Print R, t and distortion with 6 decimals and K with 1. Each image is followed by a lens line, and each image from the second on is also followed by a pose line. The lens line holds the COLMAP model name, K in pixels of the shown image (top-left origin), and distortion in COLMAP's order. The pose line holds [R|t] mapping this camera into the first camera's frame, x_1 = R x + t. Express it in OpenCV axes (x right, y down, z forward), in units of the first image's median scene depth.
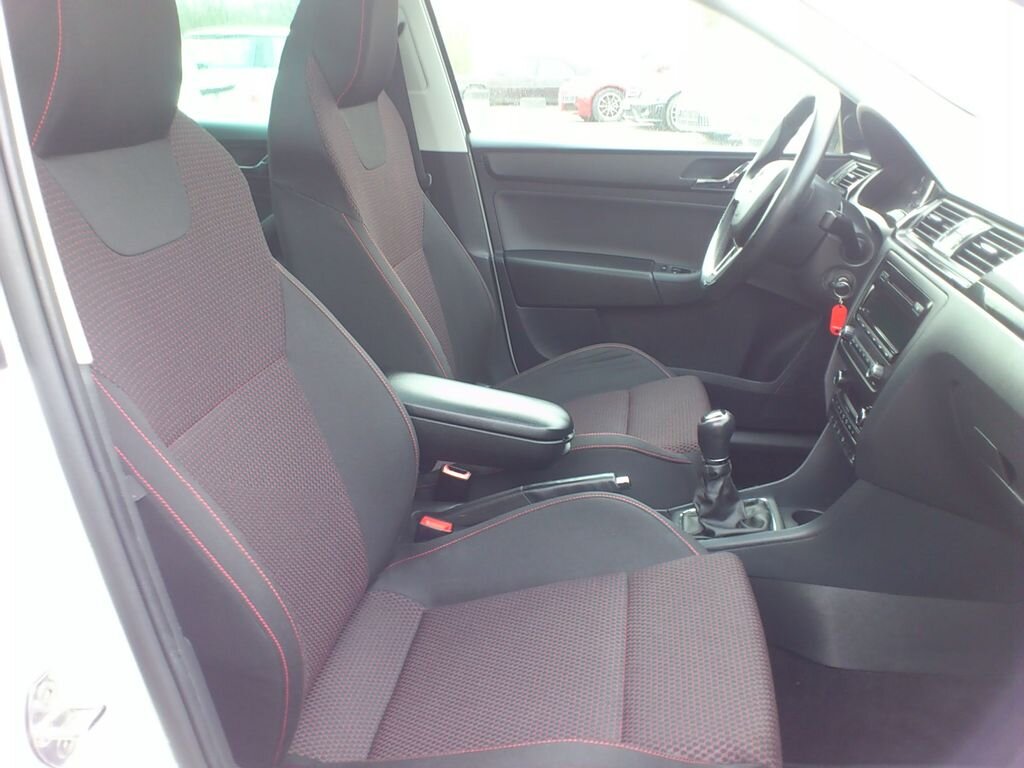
lens RADIAL K [[921.2, 0, 512.0], [0, 921.2, 384.0], [0, 0, 1]] dist [0.000239, 0.008055]
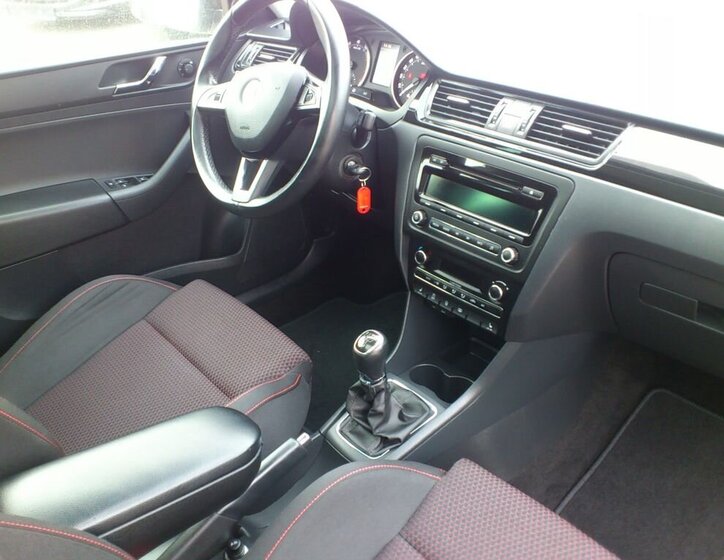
lens RADIAL K [[664.9, 0, 376.8], [0, 664.9, 287.7], [0, 0, 1]] dist [0.002839, 0.003051]
pose [[0.632817, -0.408217, 0.657953, -0.233482], [0.277836, 0.912862, 0.299150, -0.236638], [-0.722738, -0.006504, 0.691092, 0.489697]]
